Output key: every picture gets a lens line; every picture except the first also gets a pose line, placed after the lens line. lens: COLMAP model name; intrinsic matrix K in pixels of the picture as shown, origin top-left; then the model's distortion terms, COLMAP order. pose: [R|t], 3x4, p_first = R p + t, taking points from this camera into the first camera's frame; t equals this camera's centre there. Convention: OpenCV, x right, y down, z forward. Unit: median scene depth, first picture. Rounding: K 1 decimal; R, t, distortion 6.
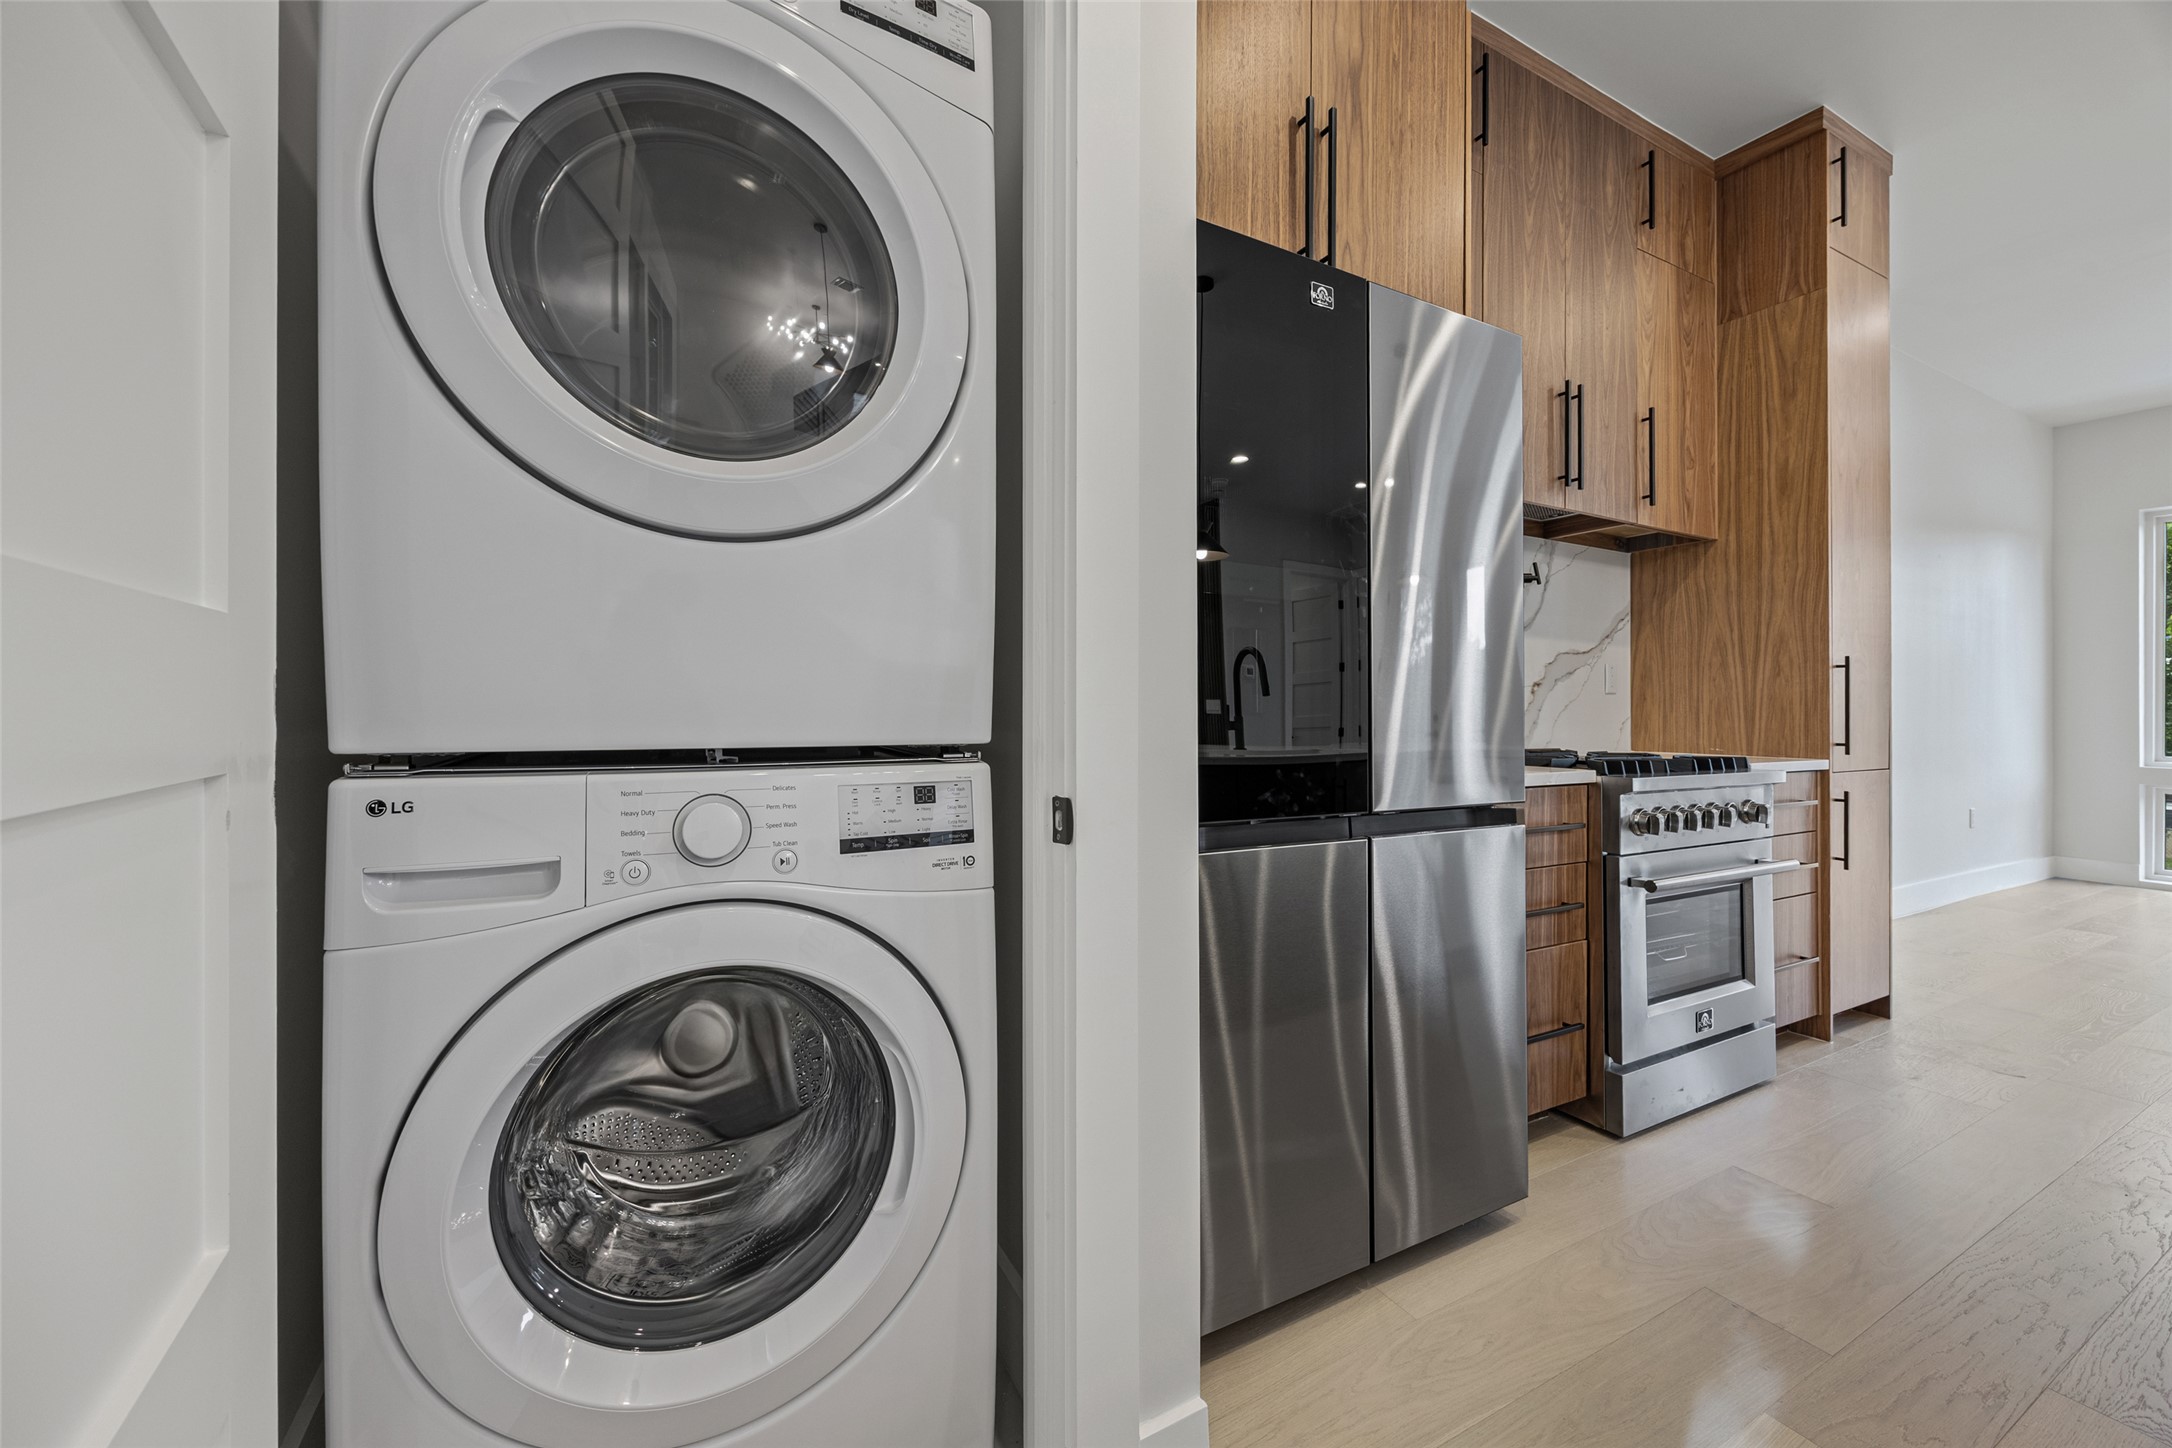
lens RADIAL K [[843.7, 0, 1086.0], [0, 843.7, 724.0], [0, 0, 1]] dist [0.000140, 0.000007]
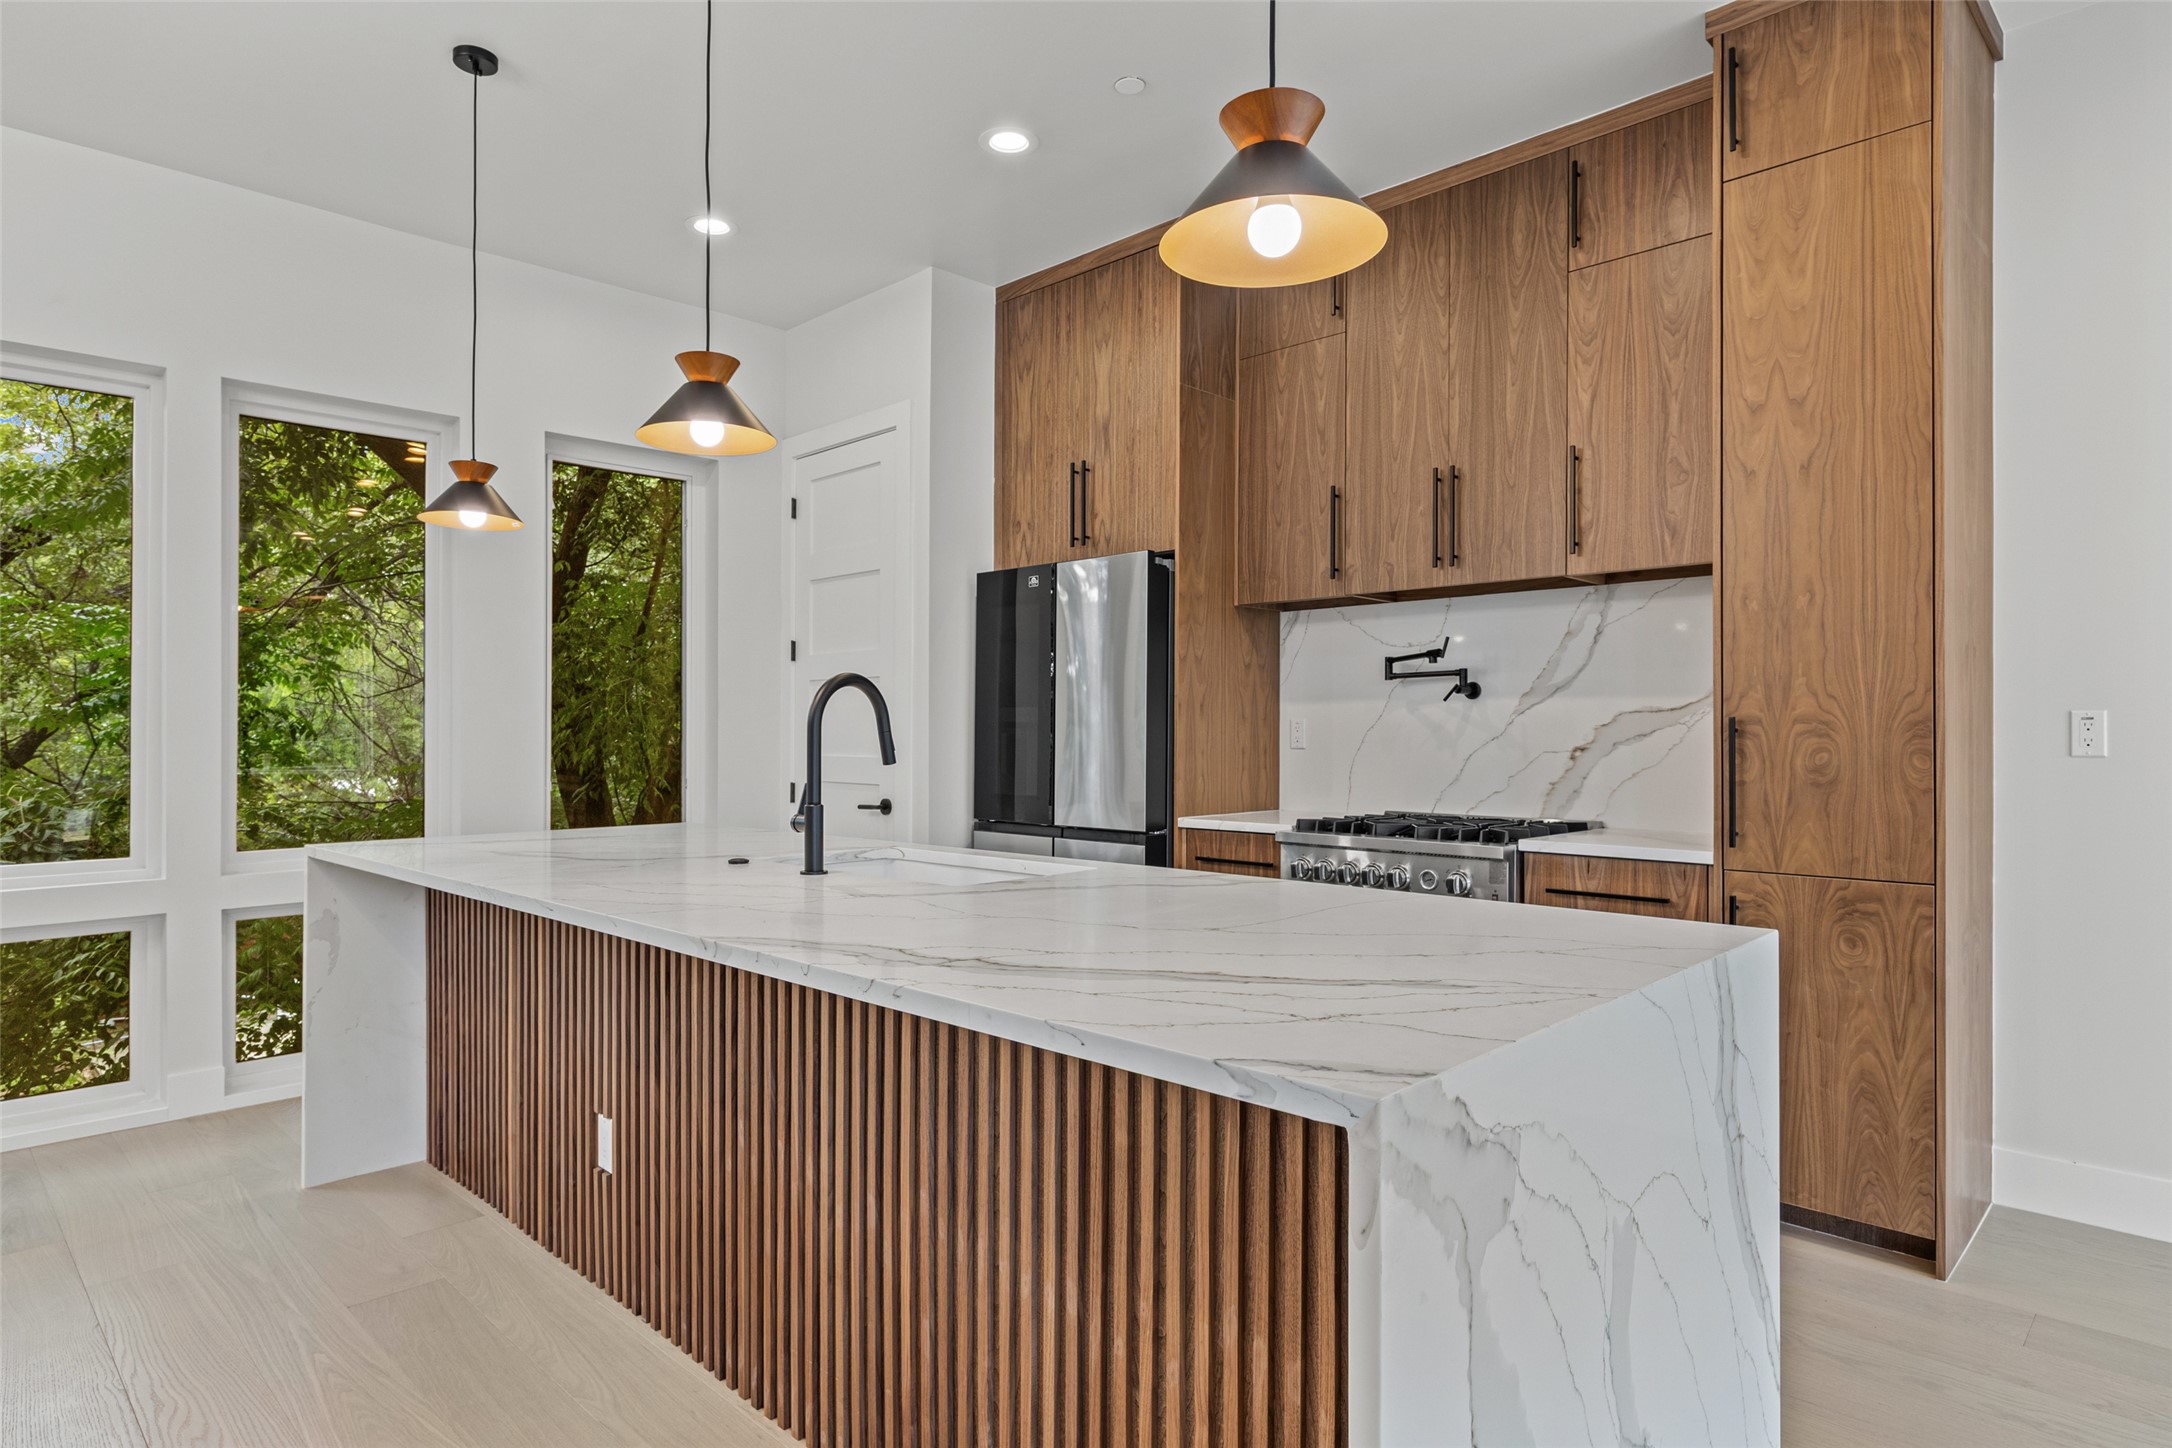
lens RADIAL K [[1206.3, 0, 1086.0], [0, 1206.3, 724.0], [0, 0, 1]] dist [-0.000532, -0.000040]
pose [[0.286771, -0.005239, -0.957985, 1.746940], [-0.004494, 0.999967, -0.006813, -0.067722], [0.957989, 0.006259, 0.286738, 0.136353]]
